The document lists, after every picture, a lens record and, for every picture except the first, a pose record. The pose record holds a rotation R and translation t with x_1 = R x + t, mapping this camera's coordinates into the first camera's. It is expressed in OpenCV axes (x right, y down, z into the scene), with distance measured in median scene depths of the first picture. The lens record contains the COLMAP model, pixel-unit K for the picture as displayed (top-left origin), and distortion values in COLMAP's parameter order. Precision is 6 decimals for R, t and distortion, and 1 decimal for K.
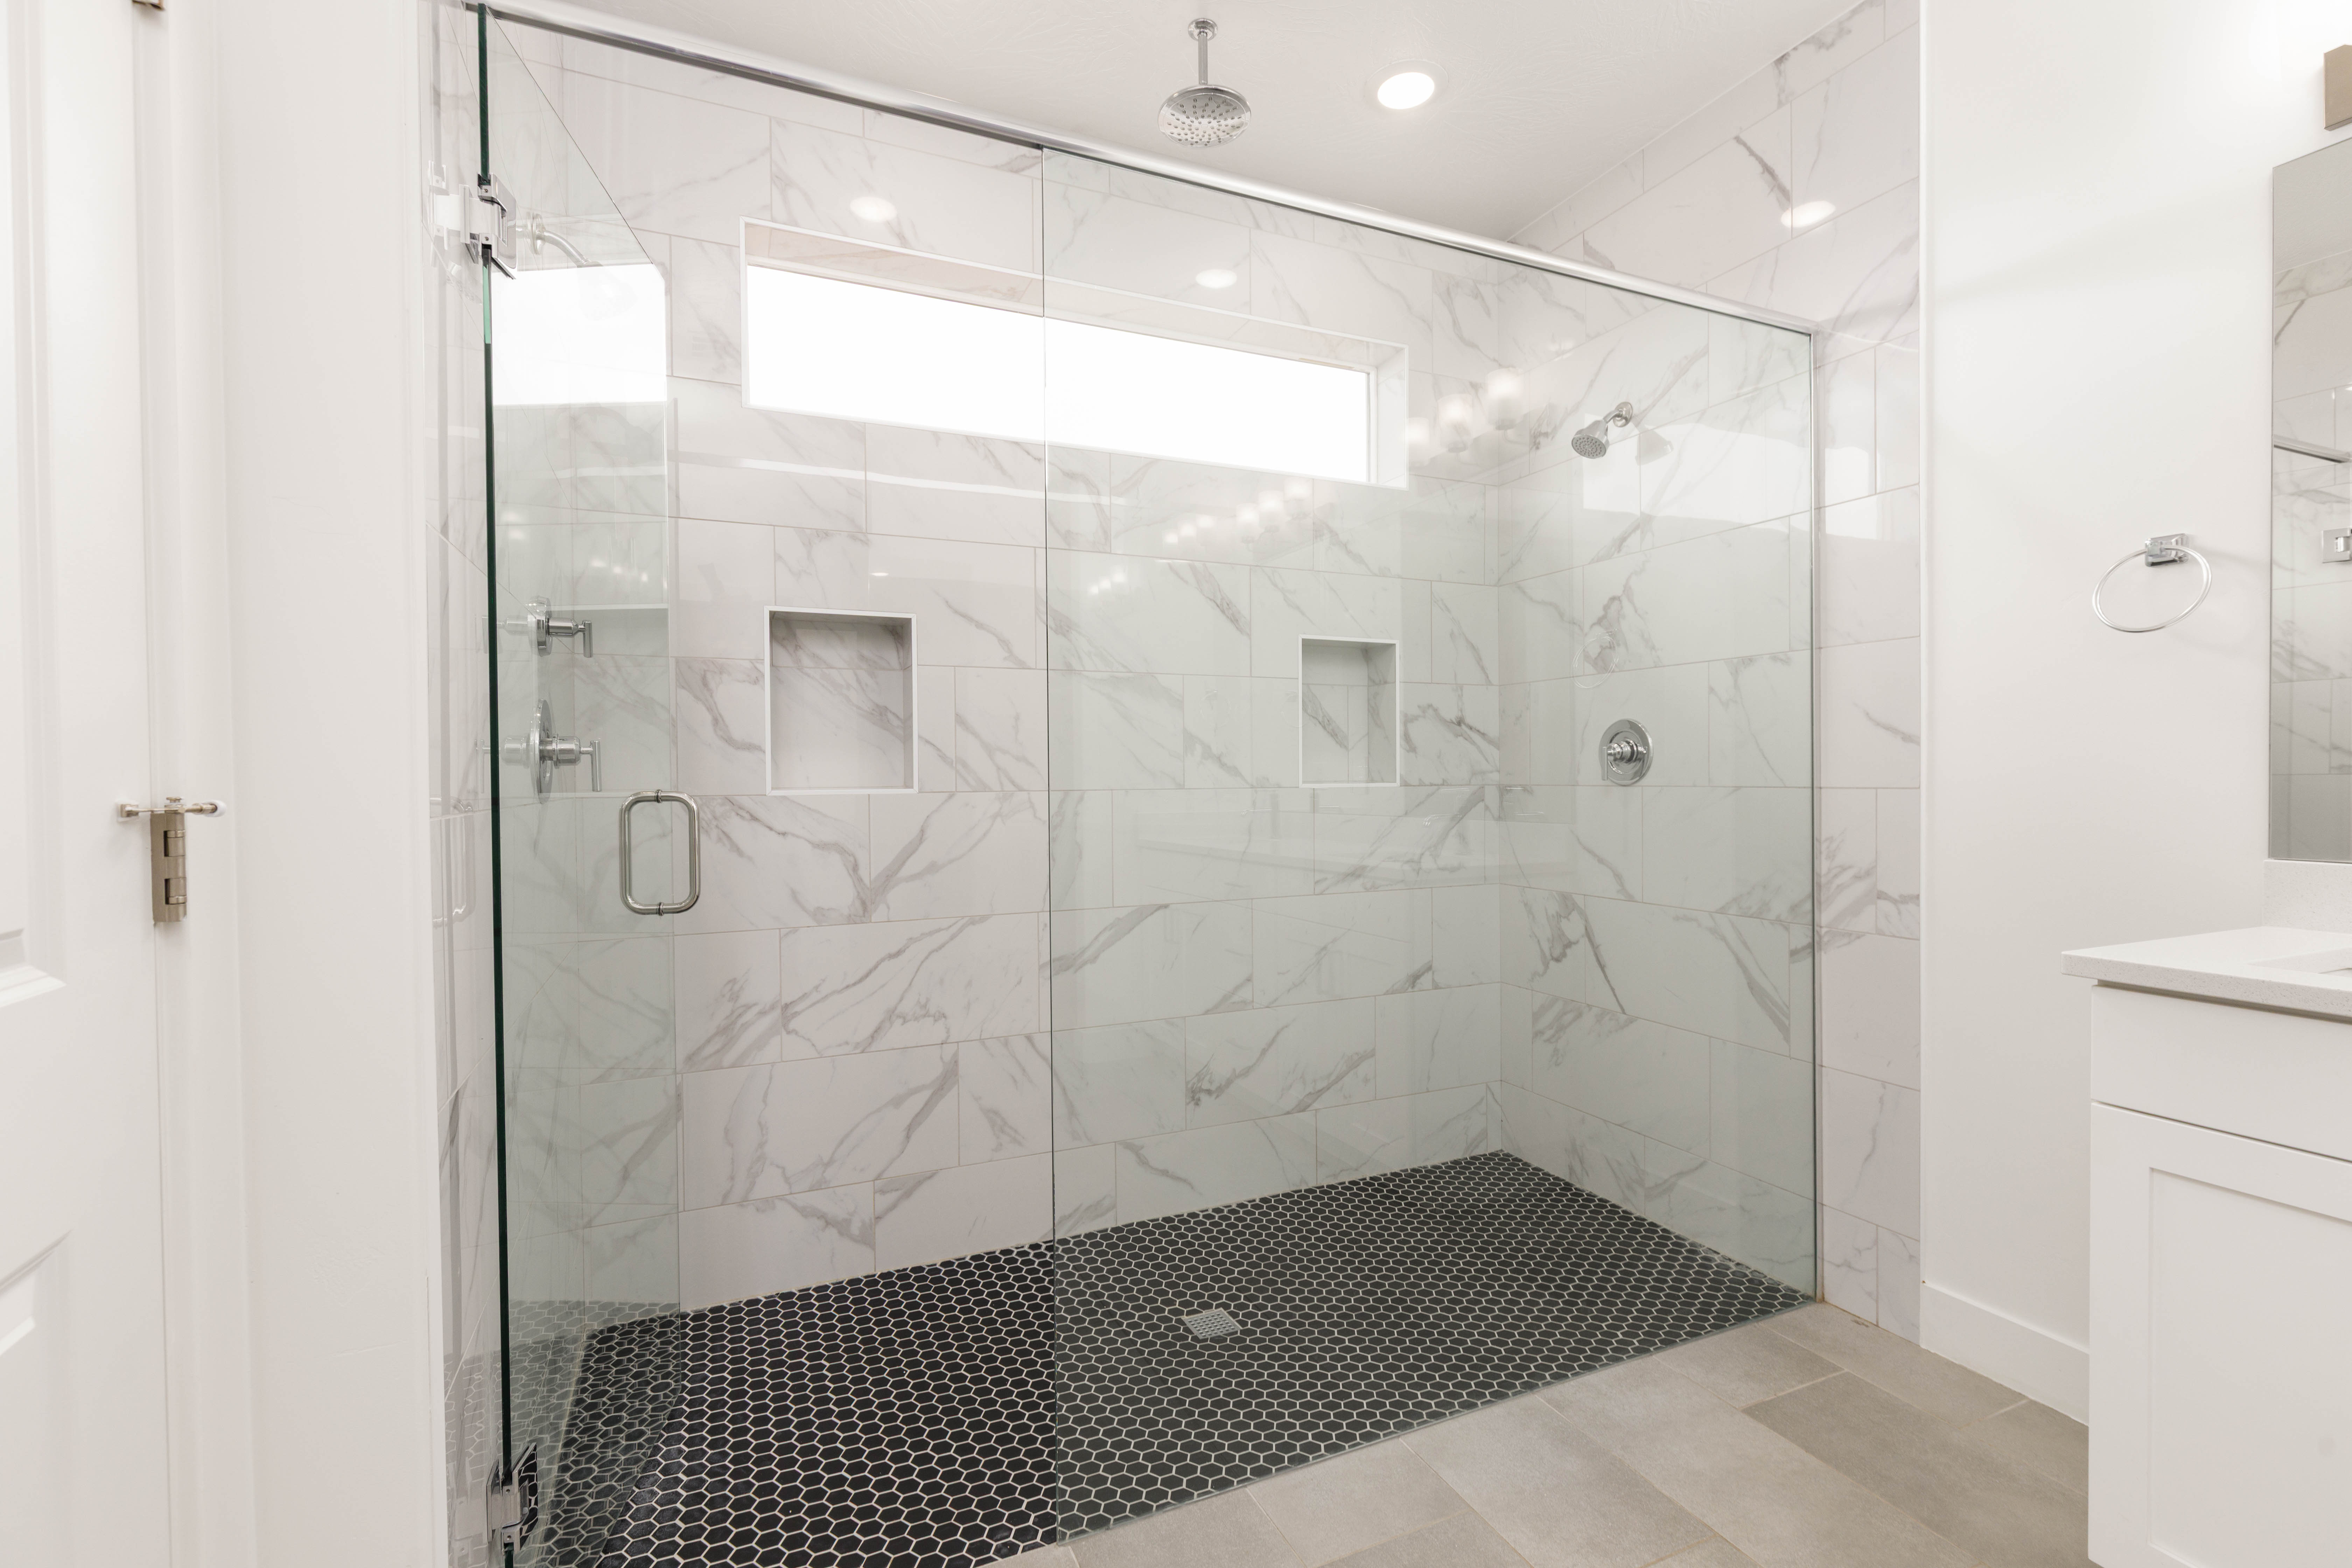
lens RADIAL K [[1059.6, 0, 1178.5], [0, 1059.6, 782.2], [0, 0, 1]] dist [0.003613, 0.000696]
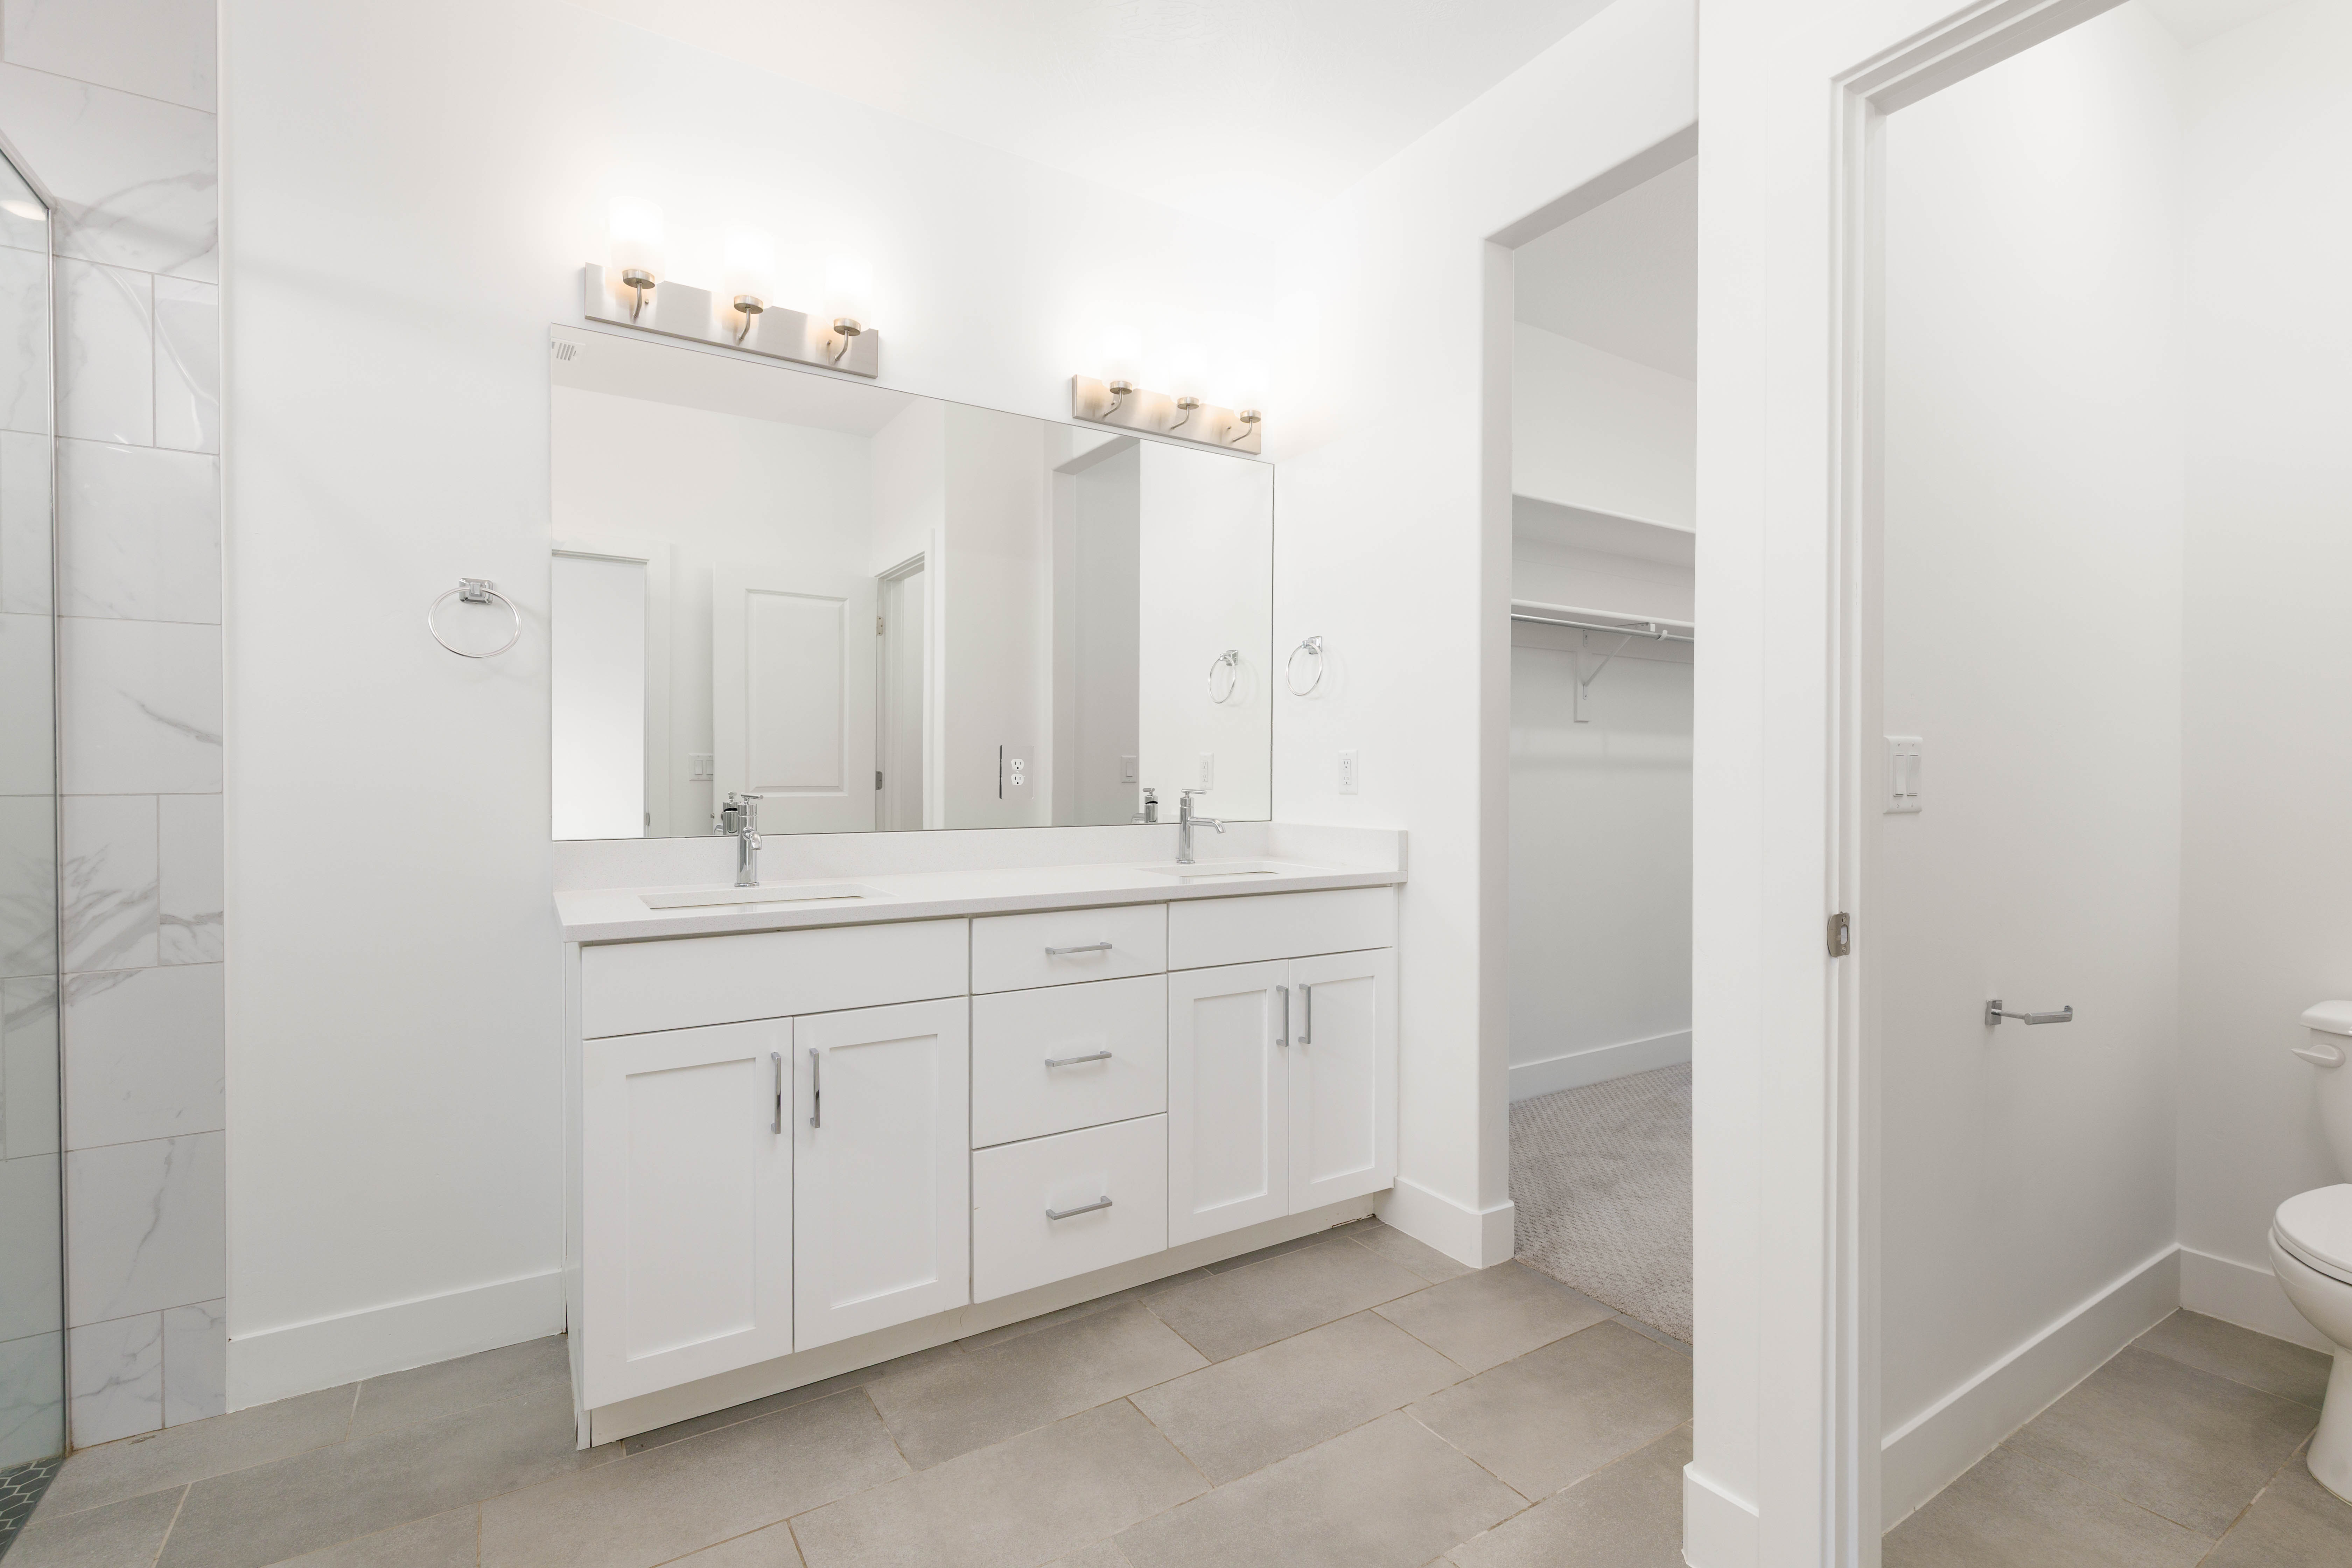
lens RADIAL K [[1059.6, 0, 1179.0], [0, 1059.6, 779.9], [0, 0, 1]] dist [0.003613, 0.000696]
pose [[-0.143261, 0.000204, 0.989685, -0.299219], [0.011200, 0.999936, 0.001416, 0.001923], [-0.989622, 0.011287, -0.143254, 0.312881]]
